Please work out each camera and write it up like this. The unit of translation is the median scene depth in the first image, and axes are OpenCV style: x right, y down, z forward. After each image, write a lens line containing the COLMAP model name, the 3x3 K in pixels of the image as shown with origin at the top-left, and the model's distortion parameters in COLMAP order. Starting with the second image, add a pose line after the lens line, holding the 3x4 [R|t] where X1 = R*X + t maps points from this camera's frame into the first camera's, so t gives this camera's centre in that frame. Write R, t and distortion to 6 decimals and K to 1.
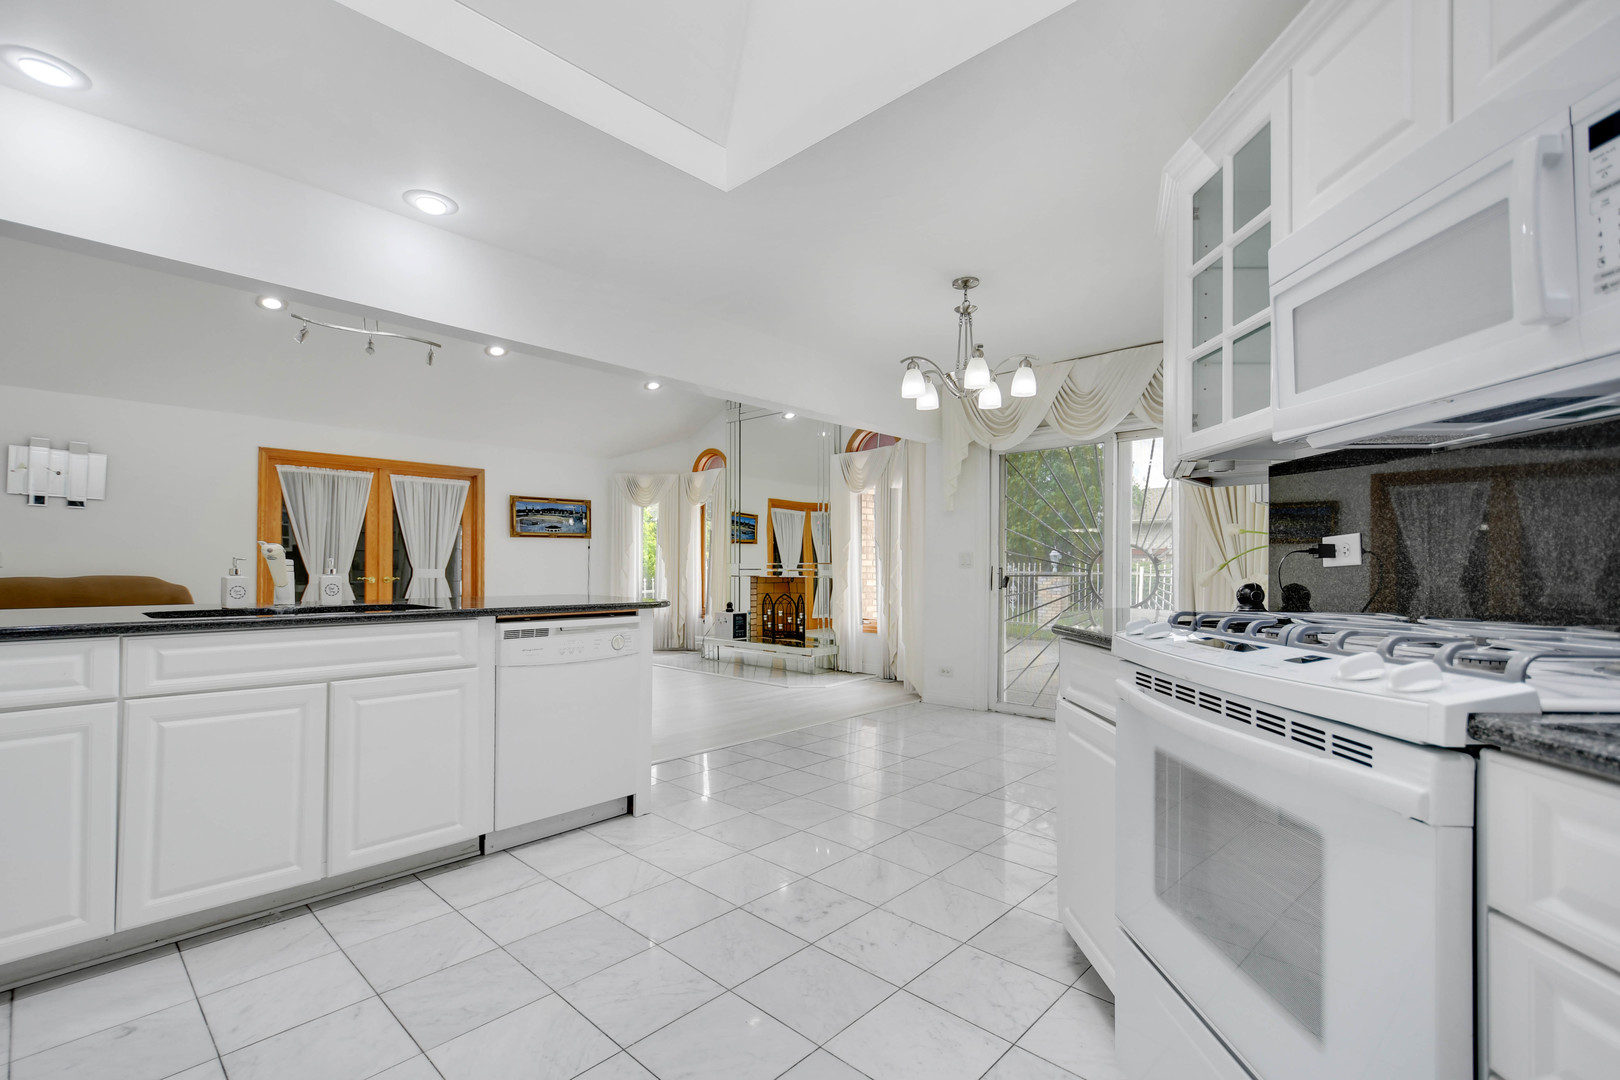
lens RADIAL K [[688.0, 0, 788.1], [0, 688.0, 562.6], [0, 0, 1]] dist [0.001088, 0.000037]
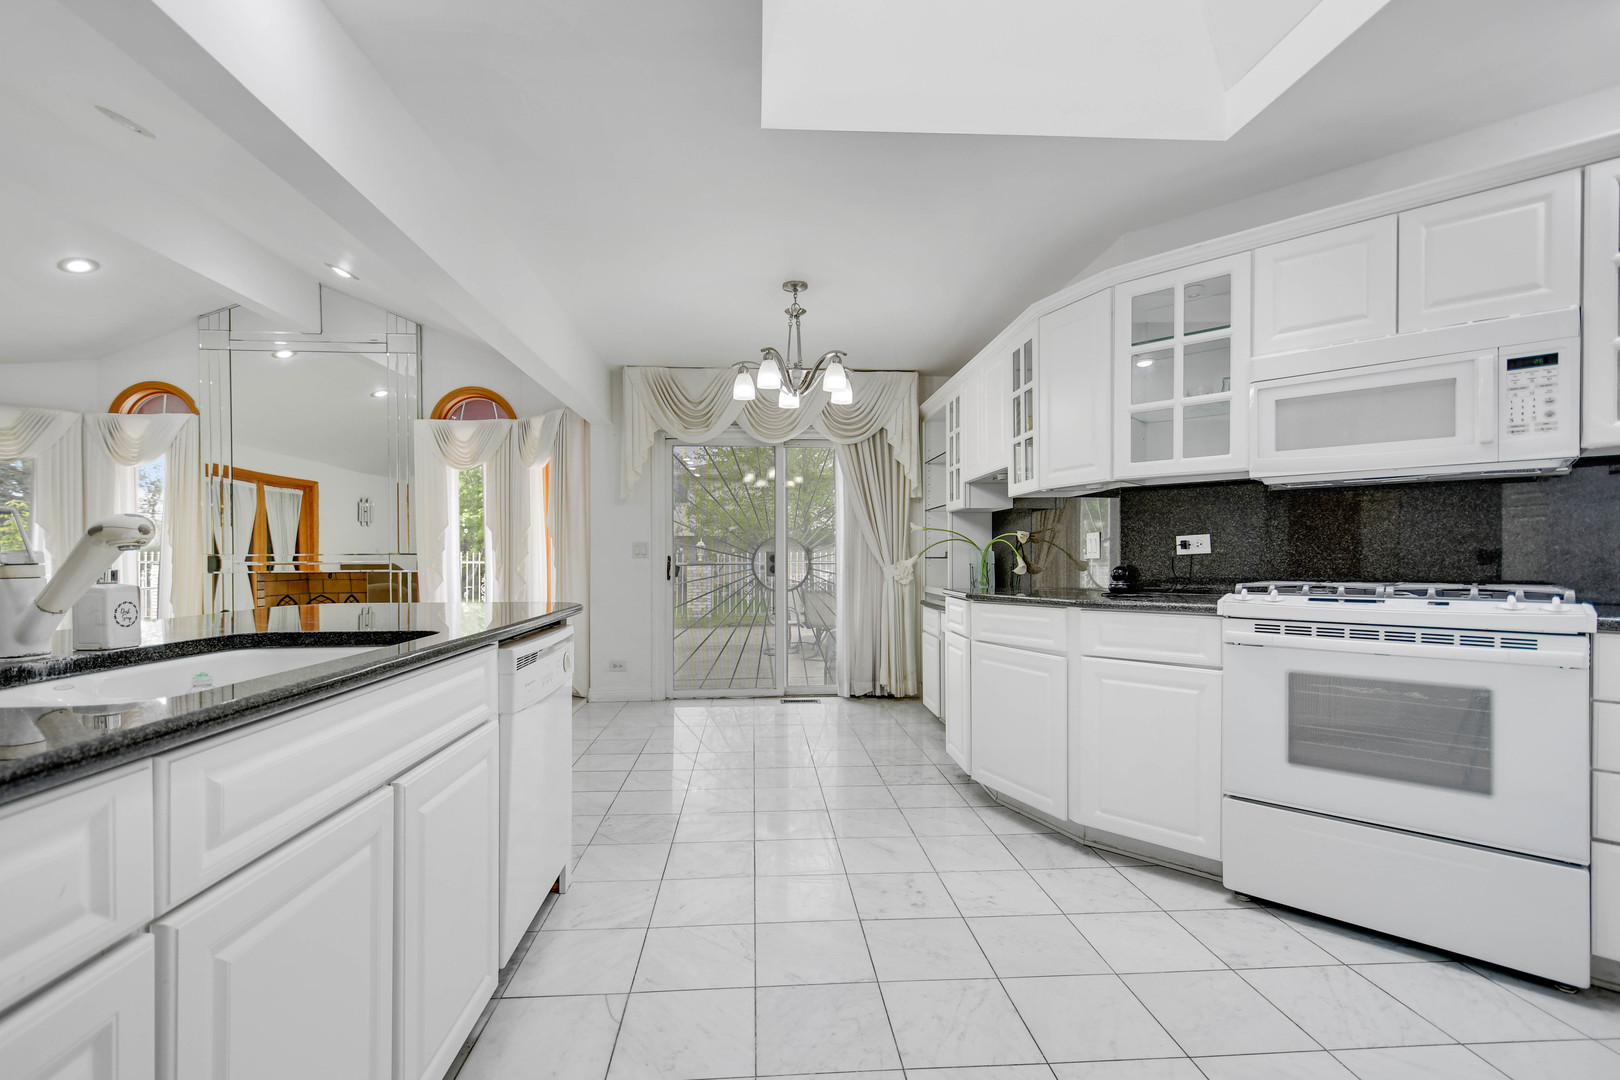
lens RADIAL K [[712.9, 0, 761.4], [0, 712.9, 563.4], [0, 0, 1]] dist [0.002818, 0.000076]
pose [[0.703442, -0.014122, 0.710613, -0.555535], [0.002789, 0.999850, 0.017109, -0.002453], [-0.710748, -0.010053, 0.703375, 0.268776]]
